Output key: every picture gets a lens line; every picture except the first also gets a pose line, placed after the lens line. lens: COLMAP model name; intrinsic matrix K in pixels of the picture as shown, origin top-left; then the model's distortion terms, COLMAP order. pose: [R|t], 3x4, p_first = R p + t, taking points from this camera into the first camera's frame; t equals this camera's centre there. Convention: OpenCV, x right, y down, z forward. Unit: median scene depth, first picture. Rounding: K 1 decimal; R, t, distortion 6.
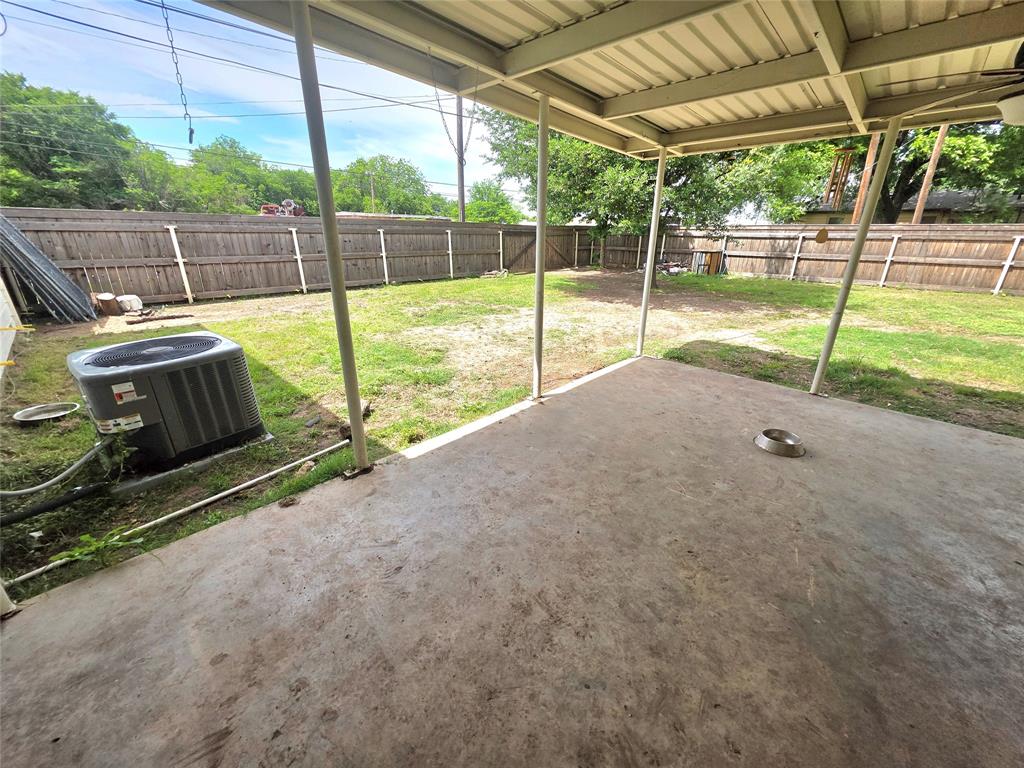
lens RADIAL K [[407.6, 0, 511.7], [0, 407.6, 381.1], [0, 0, 1]] dist [0.003229, 0.000049]
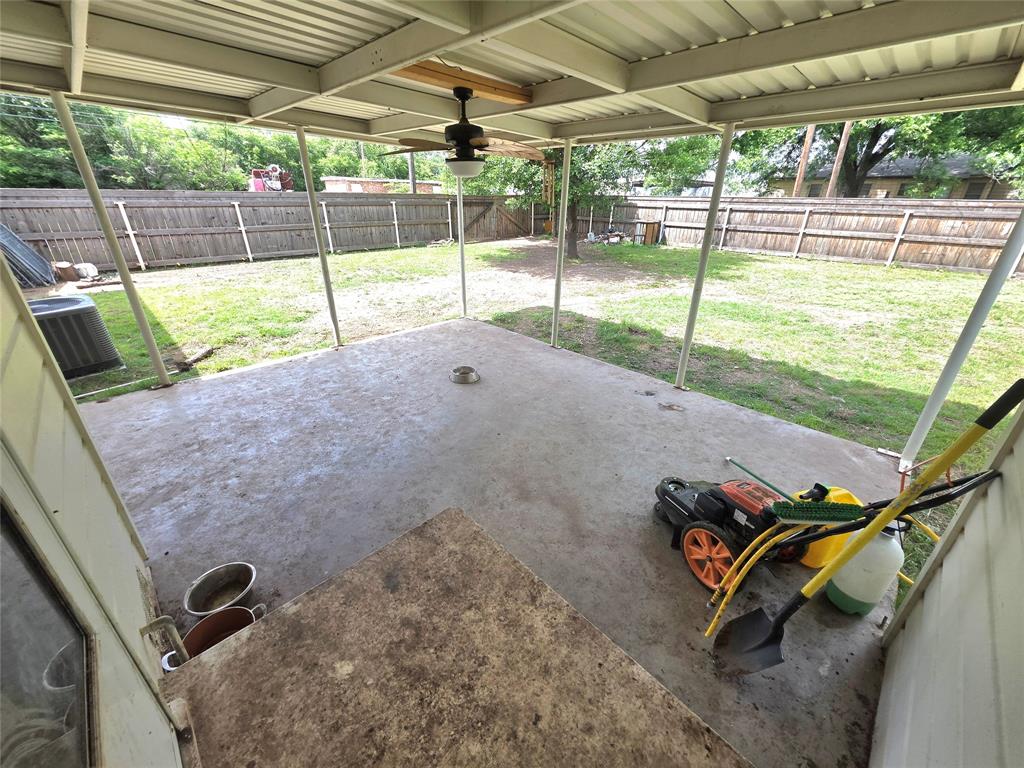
lens RADIAL K [[407.6, 0, 511.7], [0, 407.6, 381.1], [0, 0, 1]] dist [0.003229, 0.000049]
pose [[0.999614, 0.012841, -0.024638, 0.321312], [-0.010850, 0.996791, 0.079314, 0.020326], [0.025577, -0.079016, 0.996545, -0.167085]]
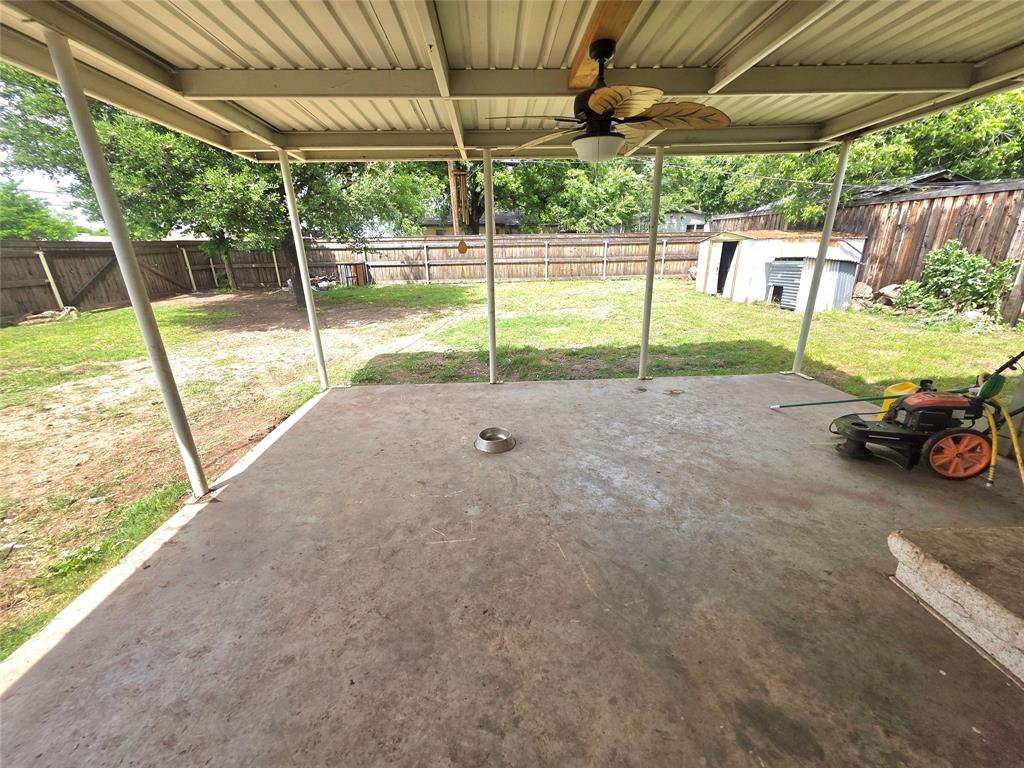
lens RADIAL K [[407.6, 0, 511.7], [0, 407.6, 381.1], [0, 0, 1]] dist [0.003229, 0.000049]
pose [[0.692682, -0.254023, 0.675029, 0.003332], [0.271733, 0.958873, 0.081998, -0.027055], [-0.668097, 0.126629, 0.733220, 0.064299]]
